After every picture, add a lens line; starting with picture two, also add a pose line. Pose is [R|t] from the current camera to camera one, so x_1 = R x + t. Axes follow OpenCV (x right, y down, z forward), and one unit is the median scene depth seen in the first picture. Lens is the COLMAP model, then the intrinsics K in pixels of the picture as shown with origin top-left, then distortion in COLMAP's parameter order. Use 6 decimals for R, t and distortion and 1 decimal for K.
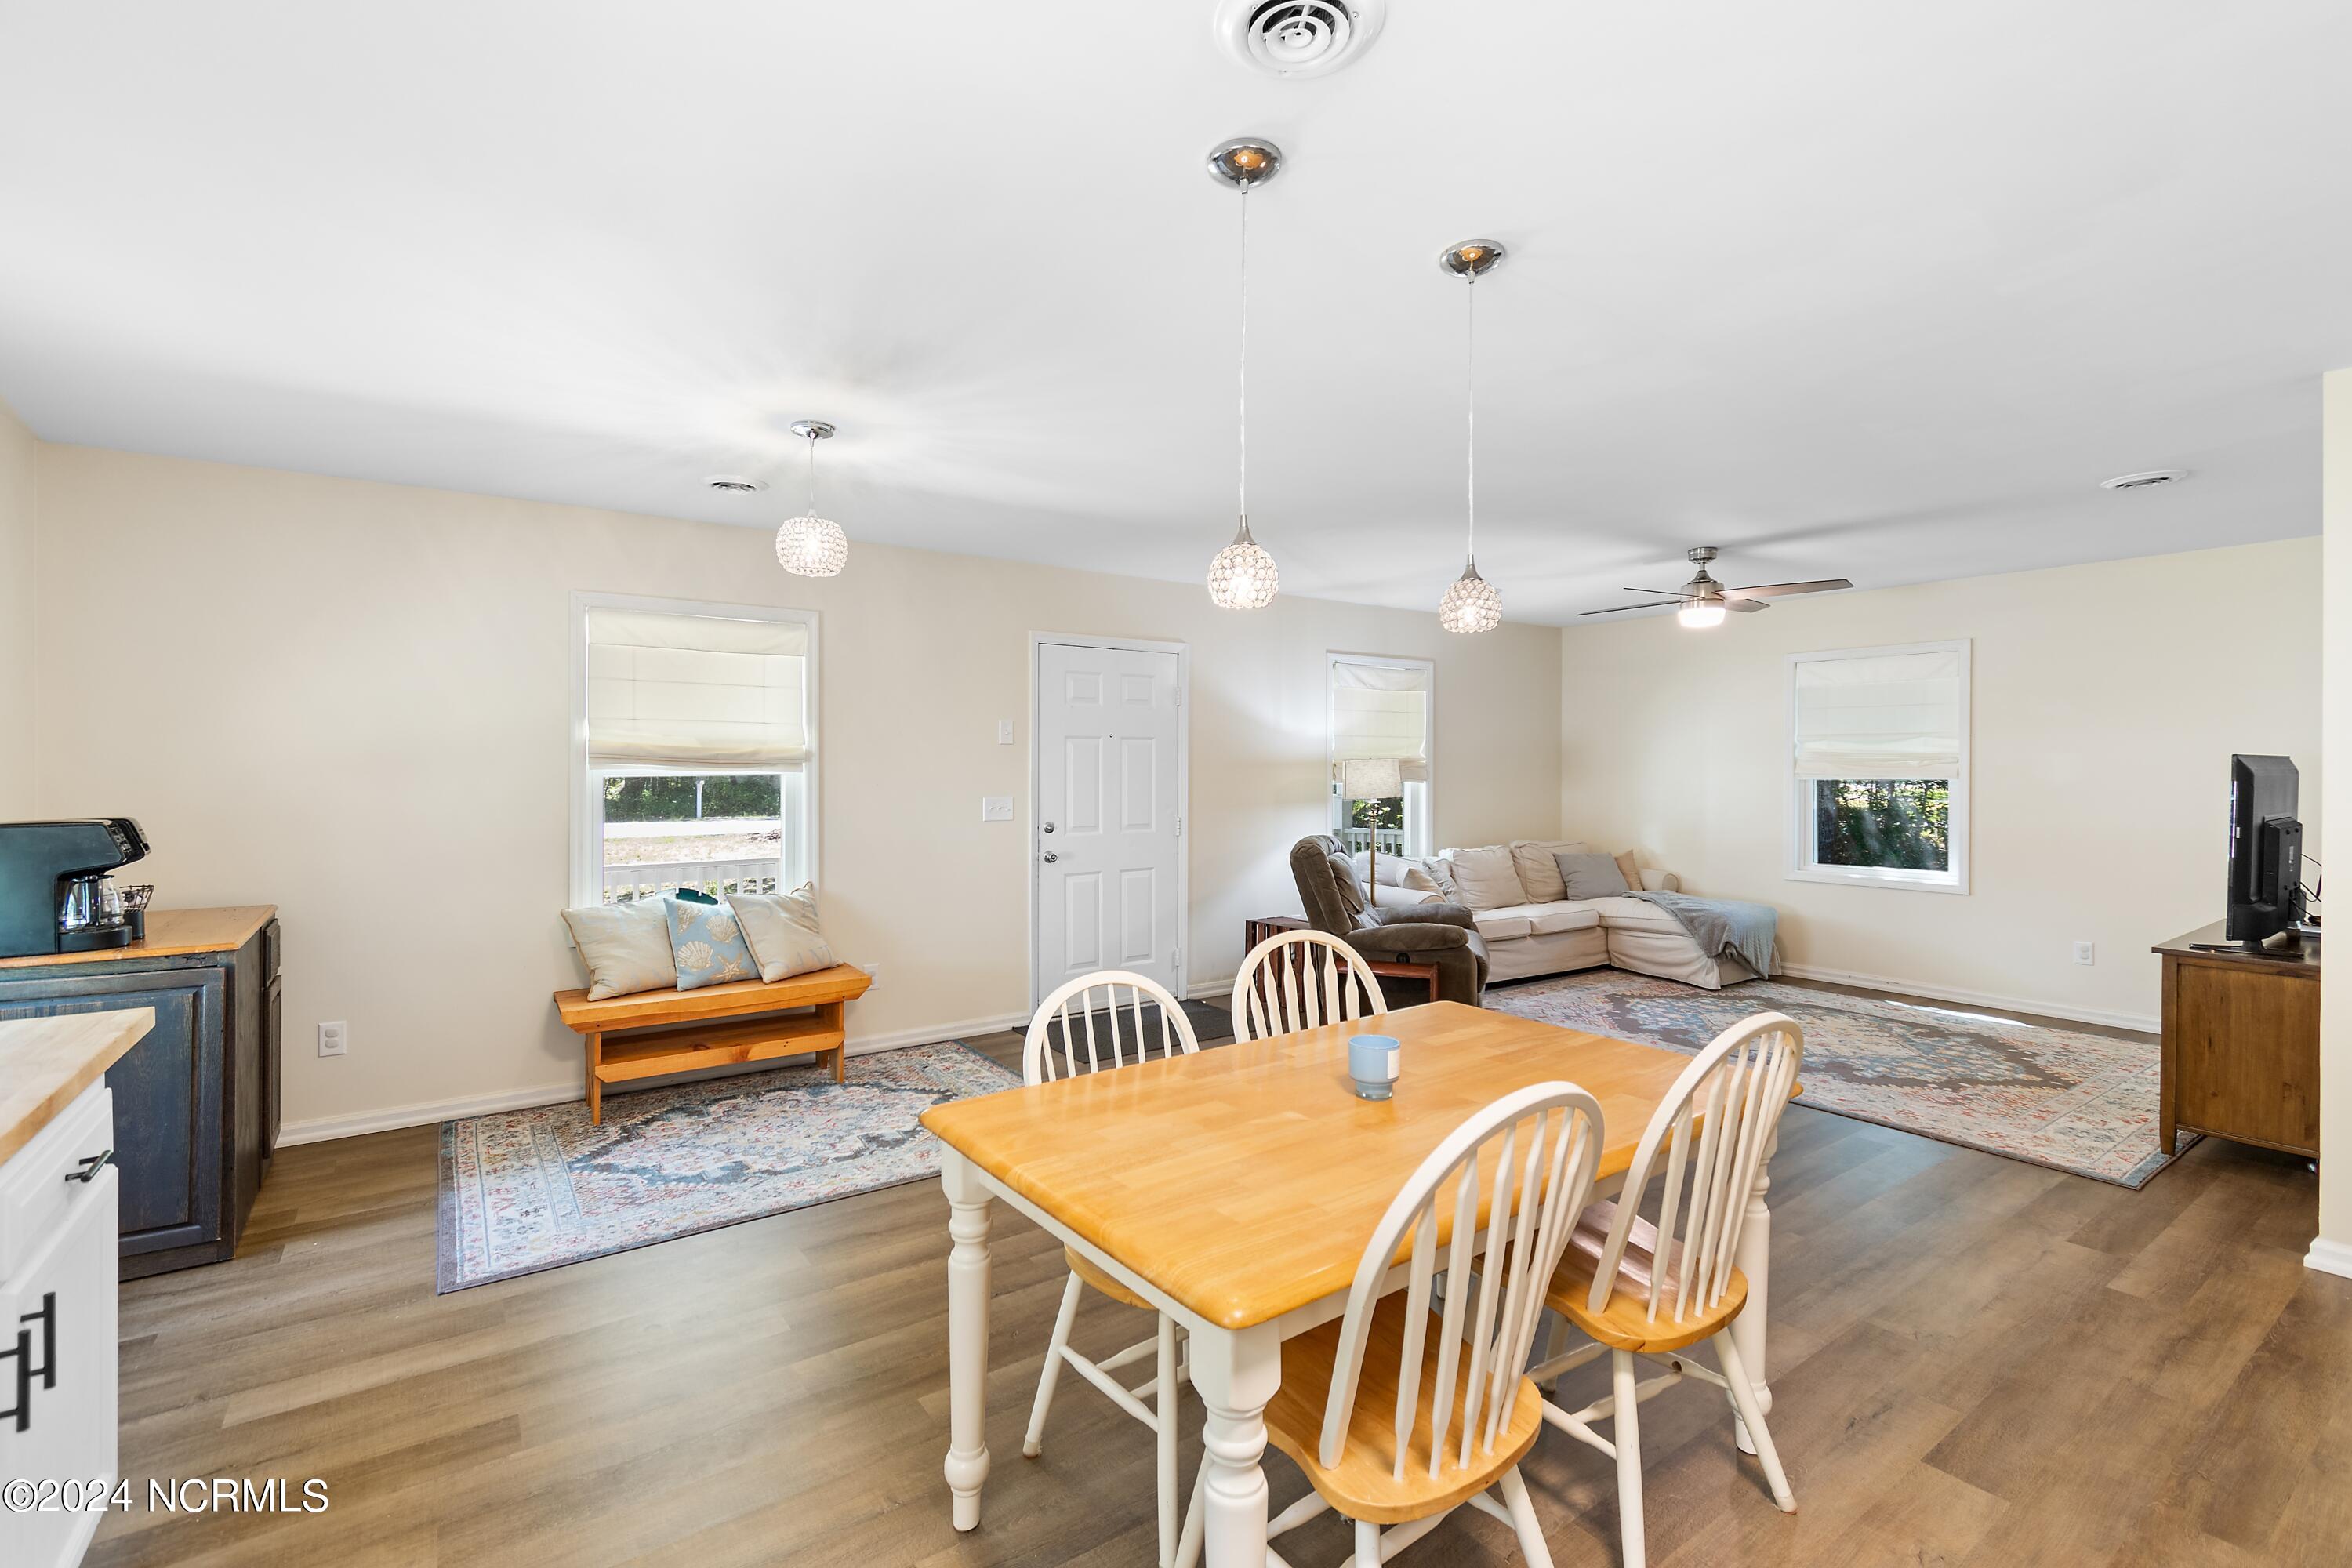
lens RADIAL K [[1040.8, 0, 1170.1], [0, 1040.8, 765.7], [0, 0, 1]] dist [0.000937, -0.001216]
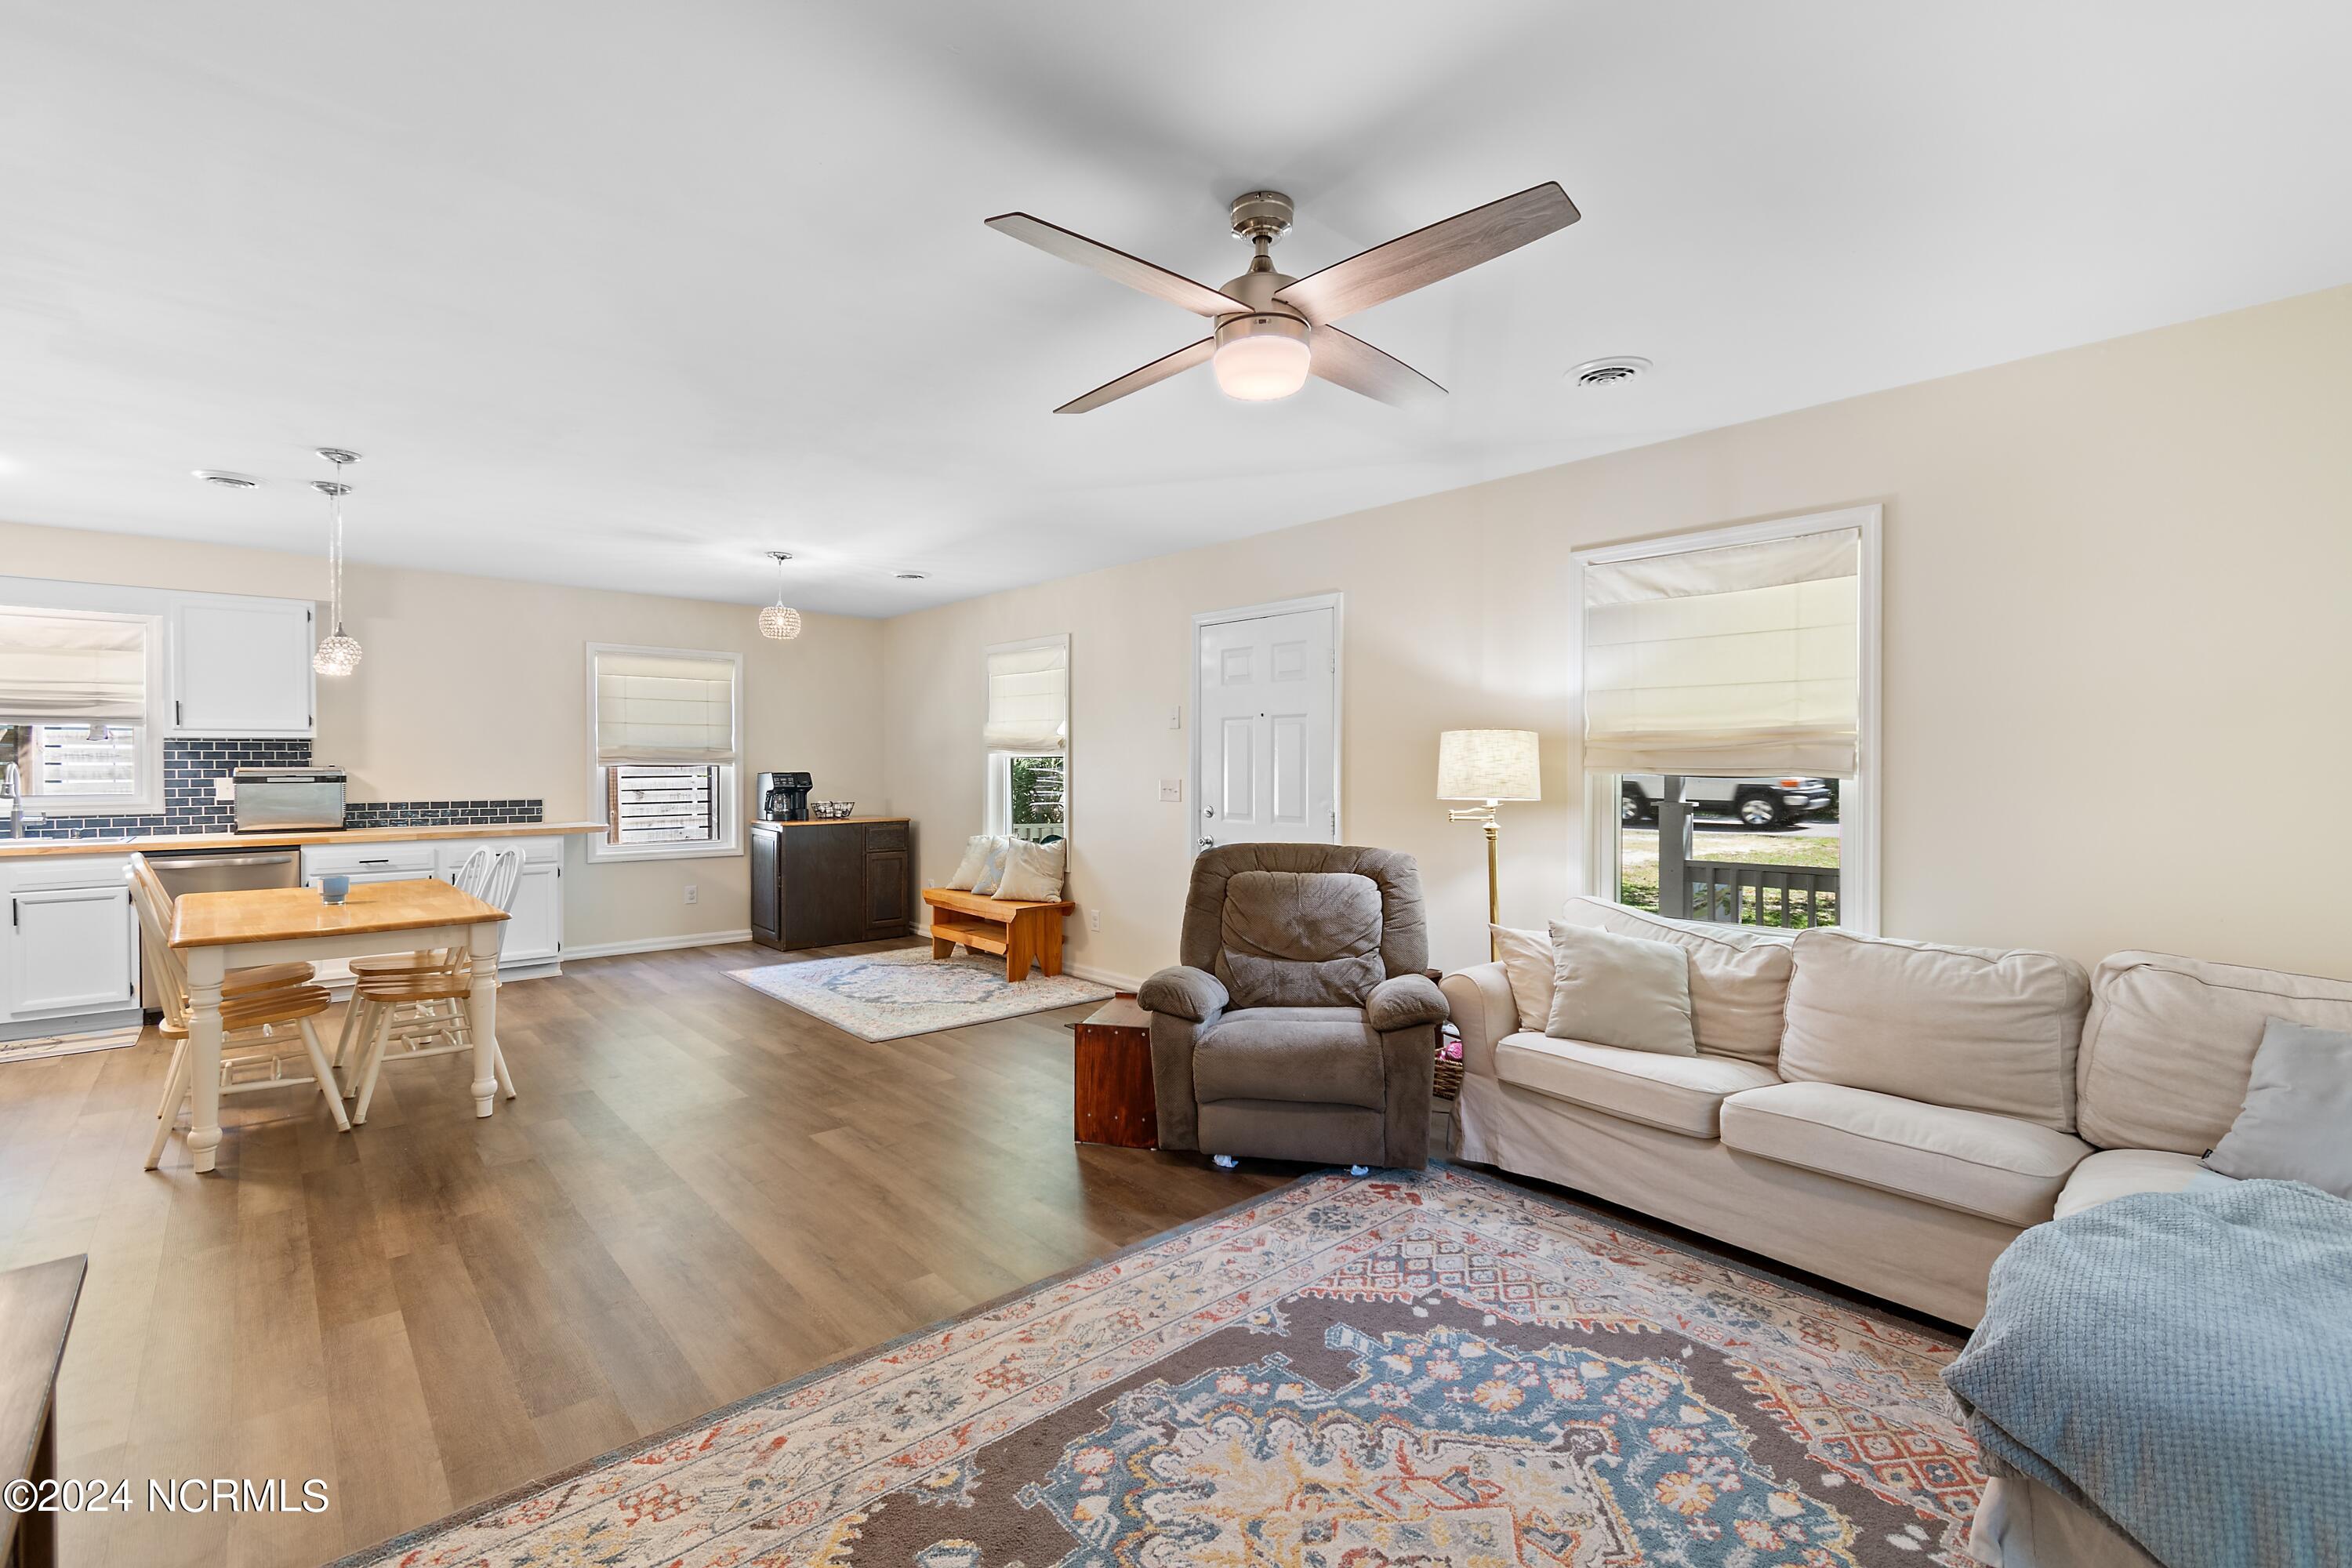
lens RADIAL K [[1039.3, 0, 1171.4], [0, 1039.3, 774.1], [0, 0, 1]] dist [0.002938, -0.001449]
pose [[0.110455, 0.011969, -0.993809, 1.084618], [-0.002517, 0.999928, 0.011763, 0.015373], [0.993878, 0.001202, 0.110477, 1.083372]]
